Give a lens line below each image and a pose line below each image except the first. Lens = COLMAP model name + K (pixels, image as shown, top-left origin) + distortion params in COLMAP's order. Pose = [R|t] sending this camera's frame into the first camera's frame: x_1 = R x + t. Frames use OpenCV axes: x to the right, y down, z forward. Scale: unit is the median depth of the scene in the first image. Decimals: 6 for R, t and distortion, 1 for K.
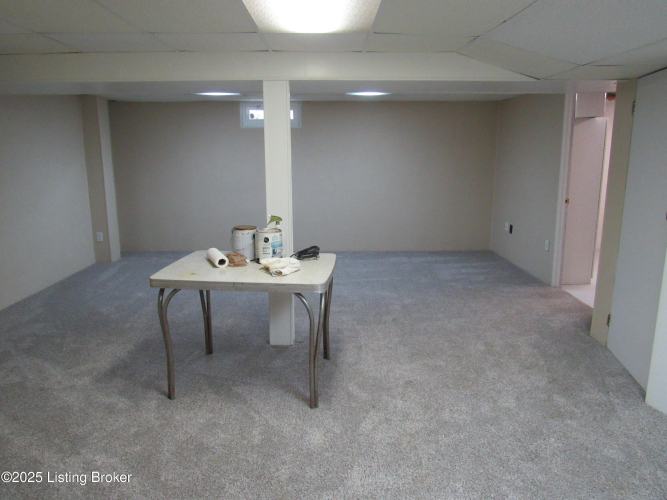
lens RADIAL K [[476.9, 0, 329.8], [0, 476.9, 249.9], [0, 0, 1]] dist [-0.030394, 0.011940]
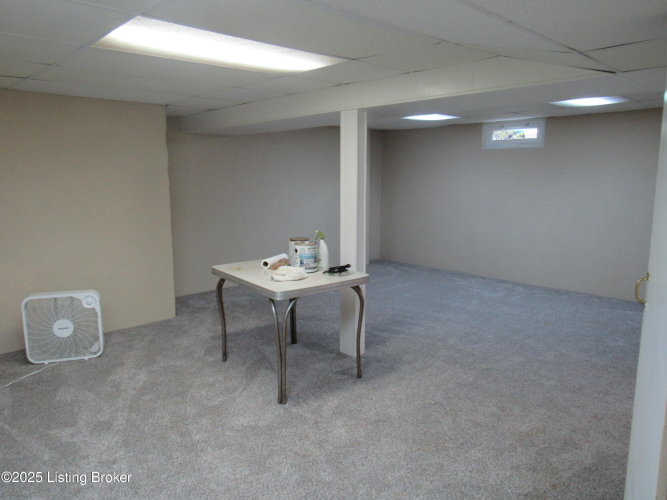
lens RADIAL K [[476.9, 0, 328.6], [0, 476.9, 248.9], [0, 0, 1]] dist [-0.030394, 0.011940]
pose [[0.671959, 0.109450, -0.732456, 0.756963], [-0.143074, 0.989573, 0.016614, -0.055688], [0.726637, 0.093631, 0.680611, 0.272363]]
